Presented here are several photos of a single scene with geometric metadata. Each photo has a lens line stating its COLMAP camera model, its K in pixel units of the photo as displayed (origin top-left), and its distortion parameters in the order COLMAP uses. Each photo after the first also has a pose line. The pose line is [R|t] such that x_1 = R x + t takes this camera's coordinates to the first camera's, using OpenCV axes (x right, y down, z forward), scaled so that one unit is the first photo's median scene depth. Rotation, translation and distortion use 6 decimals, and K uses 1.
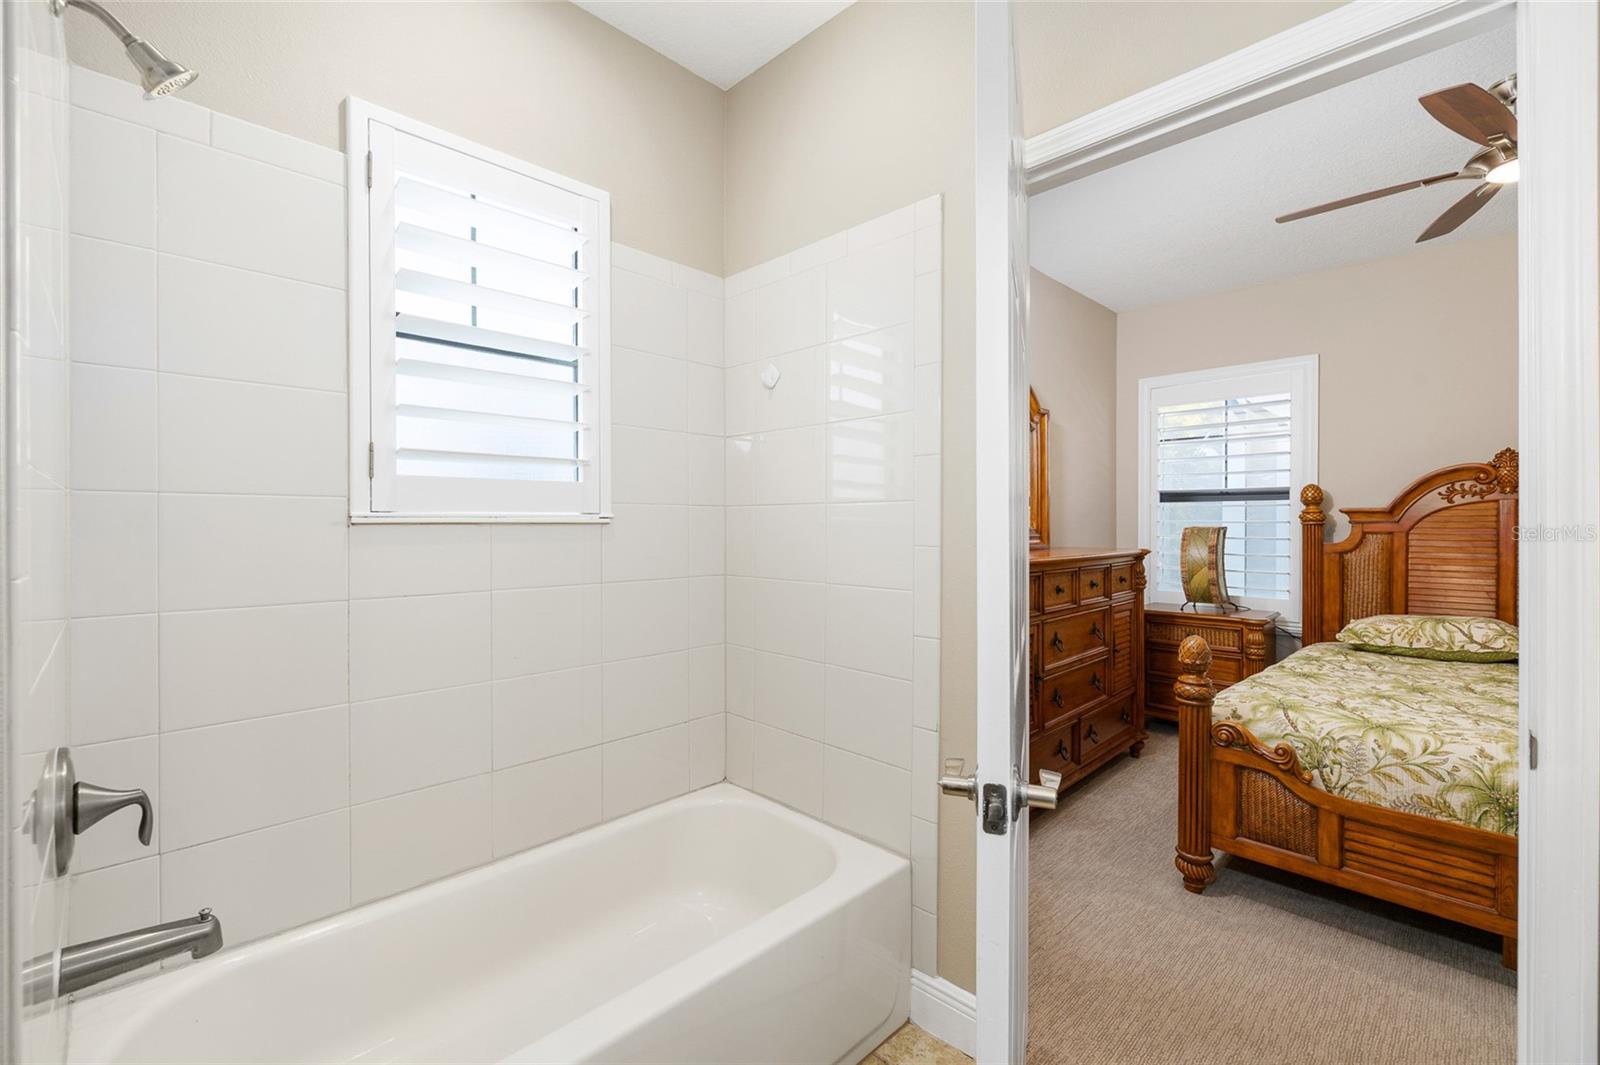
lens RADIAL K [[685.6, 0, 794.8], [0, 685.6, 523.5], [0, 0, 1]] dist [-0.018005, 0.000501]
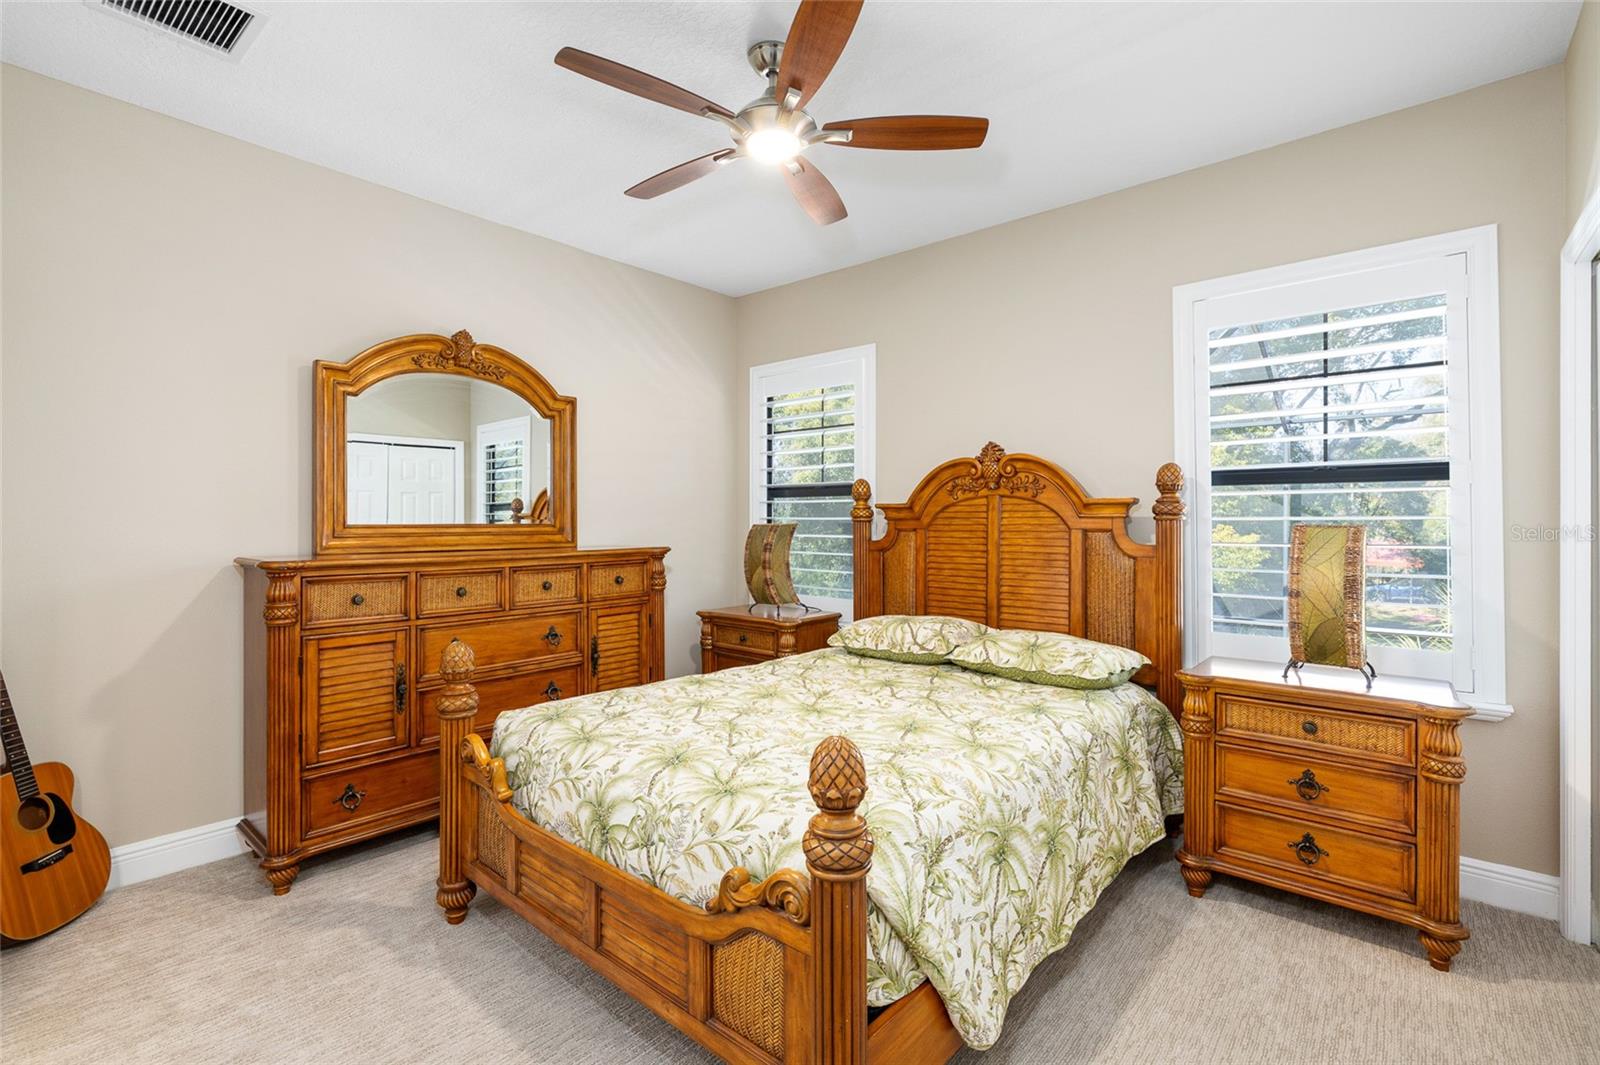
lens RADIAL K [[720.0, 0, 807.7], [0, 720.0, 523.8], [0, 0, 1]] dist [0.001776, 0.000118]
pose [[0.996483, -0.000203, 0.083799, 0.703566], [-0.000213, 0.999988, 0.004961, 0.000365], [-0.083799, -0.004962, 0.996470, -0.008175]]
